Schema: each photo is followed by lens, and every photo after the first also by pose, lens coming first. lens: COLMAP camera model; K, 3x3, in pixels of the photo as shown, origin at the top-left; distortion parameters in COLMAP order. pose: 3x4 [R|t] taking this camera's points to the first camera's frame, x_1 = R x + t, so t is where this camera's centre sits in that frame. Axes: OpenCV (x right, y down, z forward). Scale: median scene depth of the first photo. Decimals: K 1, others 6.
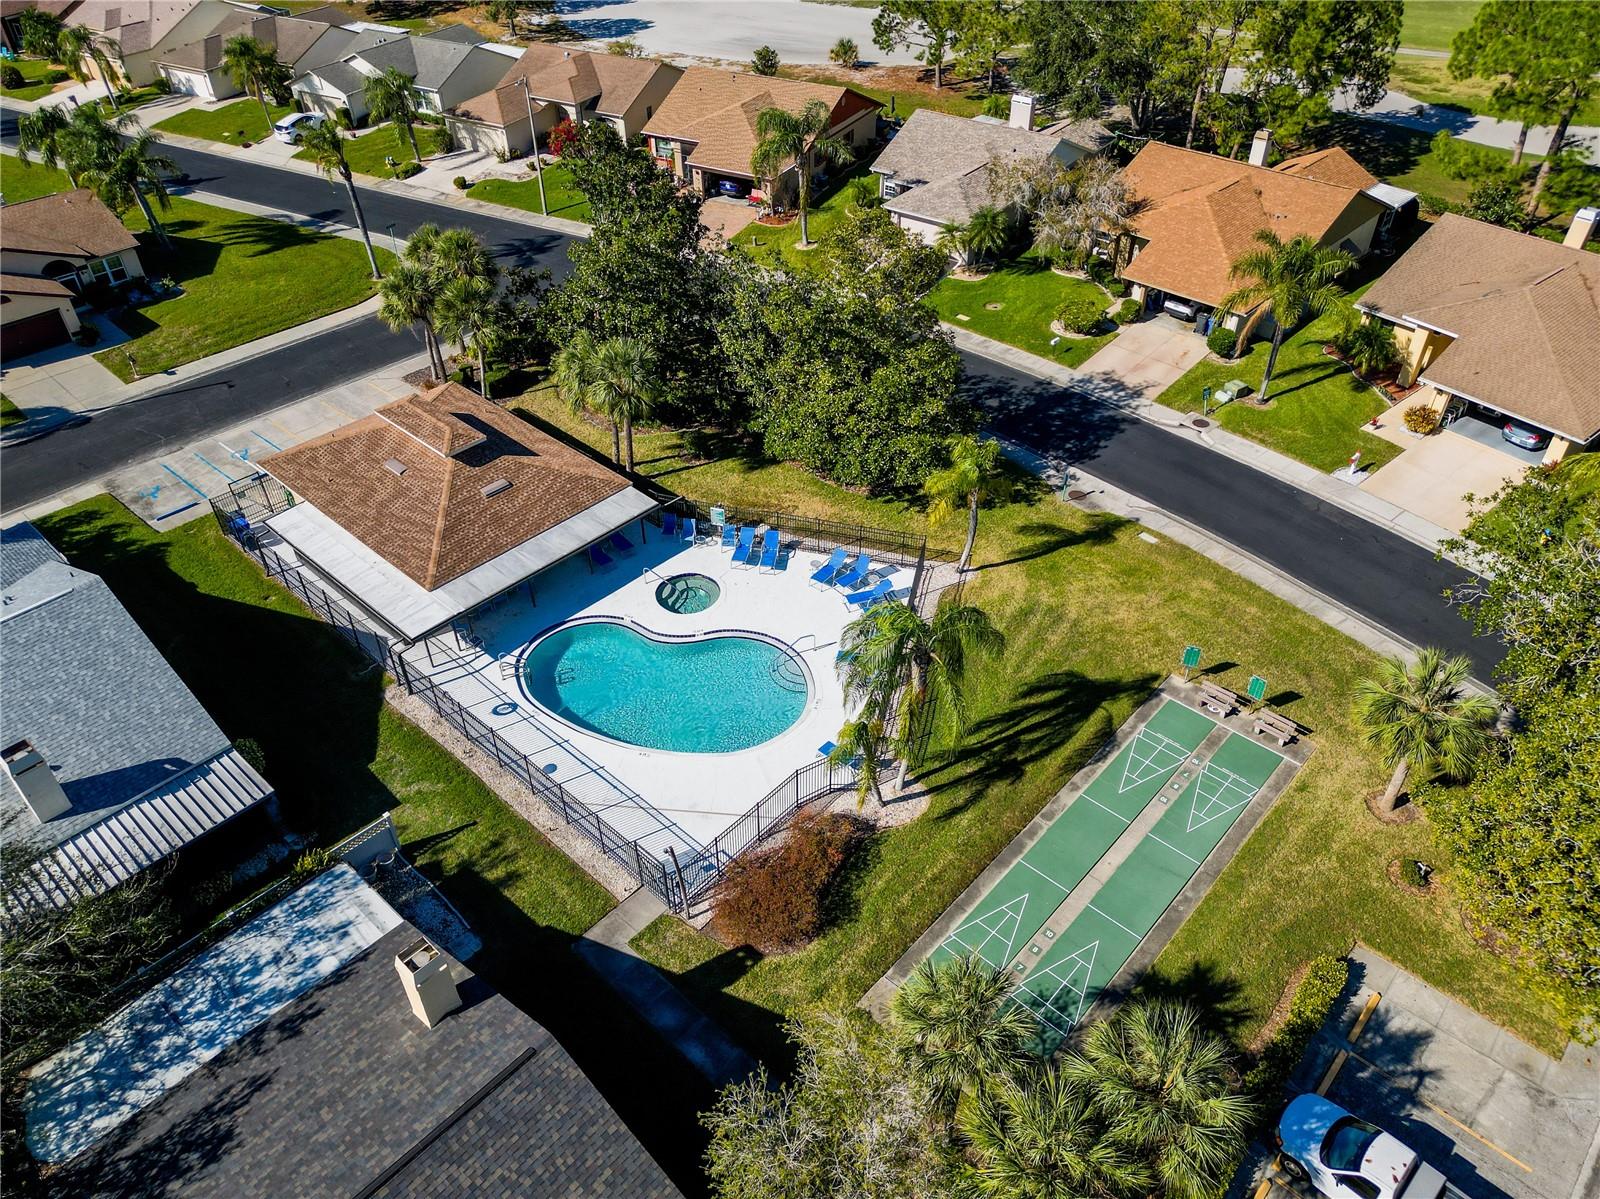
lens RADIAL K [[1134.4, 0, 796.9], [0, 1134.4, 600.4], [0, 0, 1]] dist [0.012937, -0.006438]
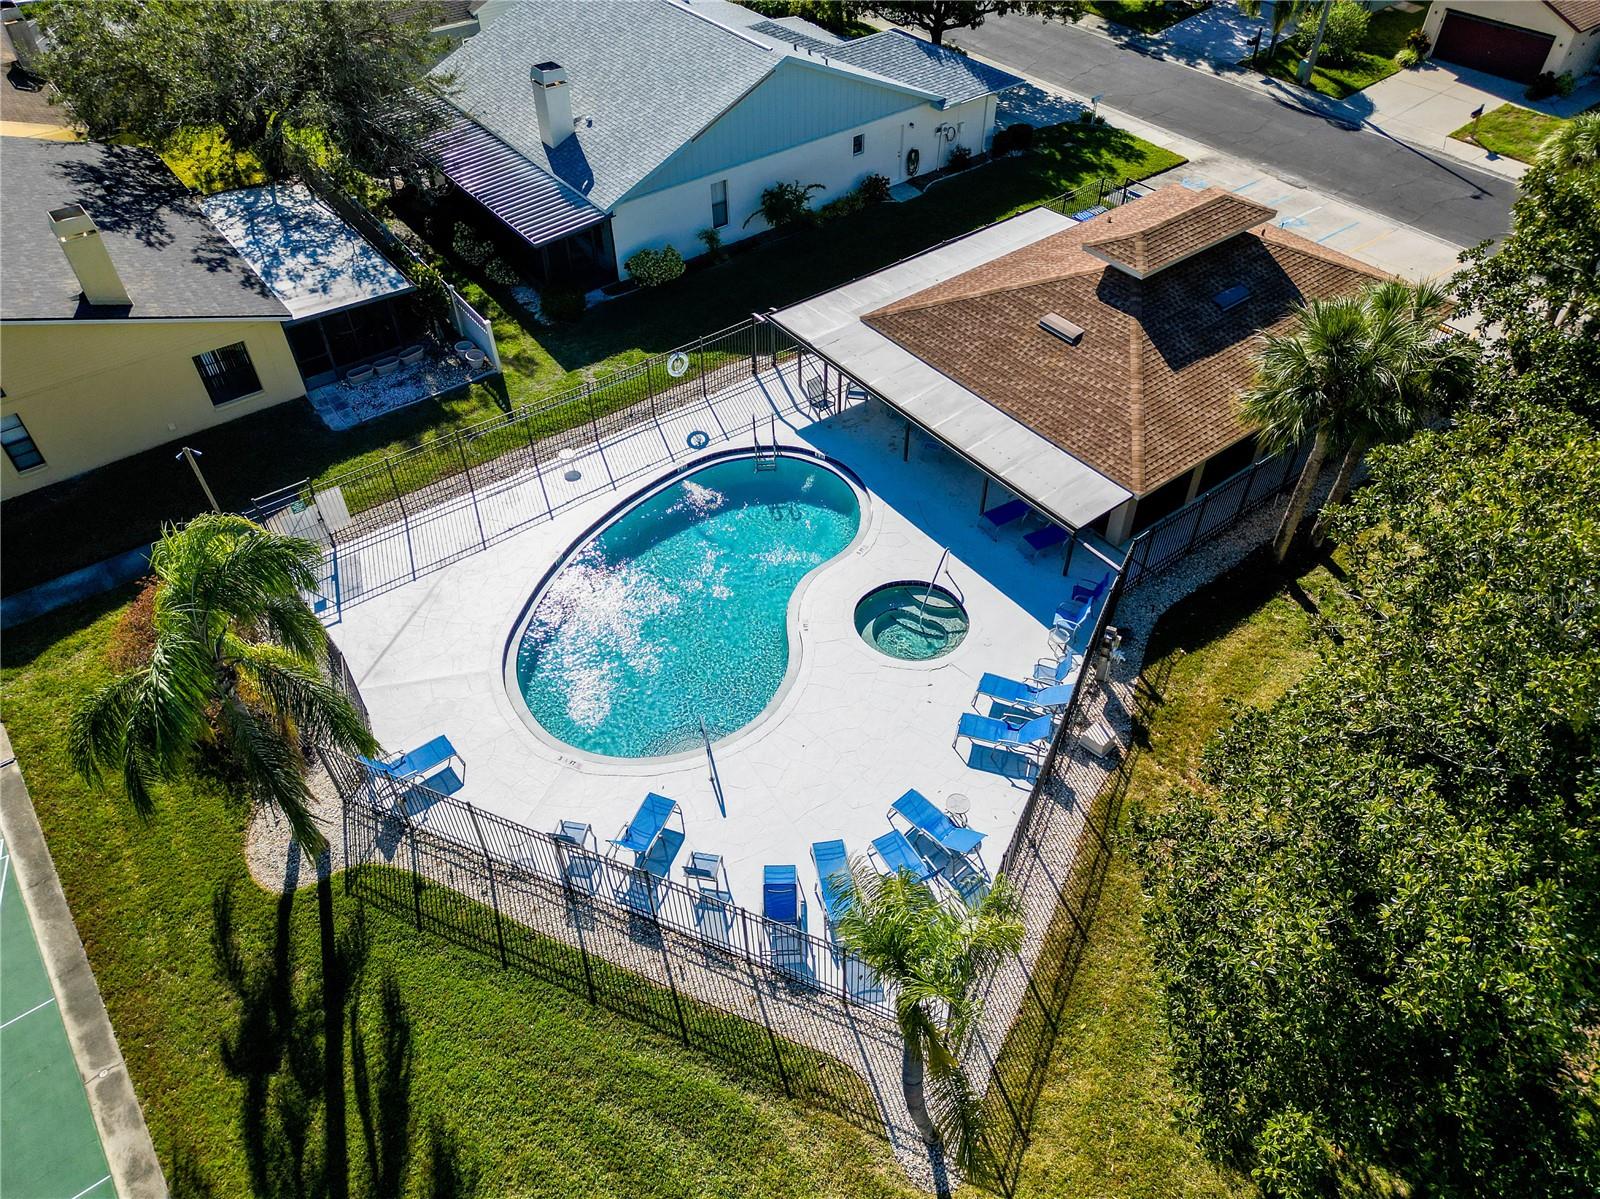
lens RADIAL K [[1134.4, 0, 797.4], [0, 1134.4, 601.4], [0, 0, 1]] dist [0.012937, -0.006438]
pose [[-0.172800, 0.688191, -0.704651, 0.347258], [-0.615039, 0.483403, 0.622936, -0.374833], [0.769329, 0.541031, 0.339733, 0.883353]]
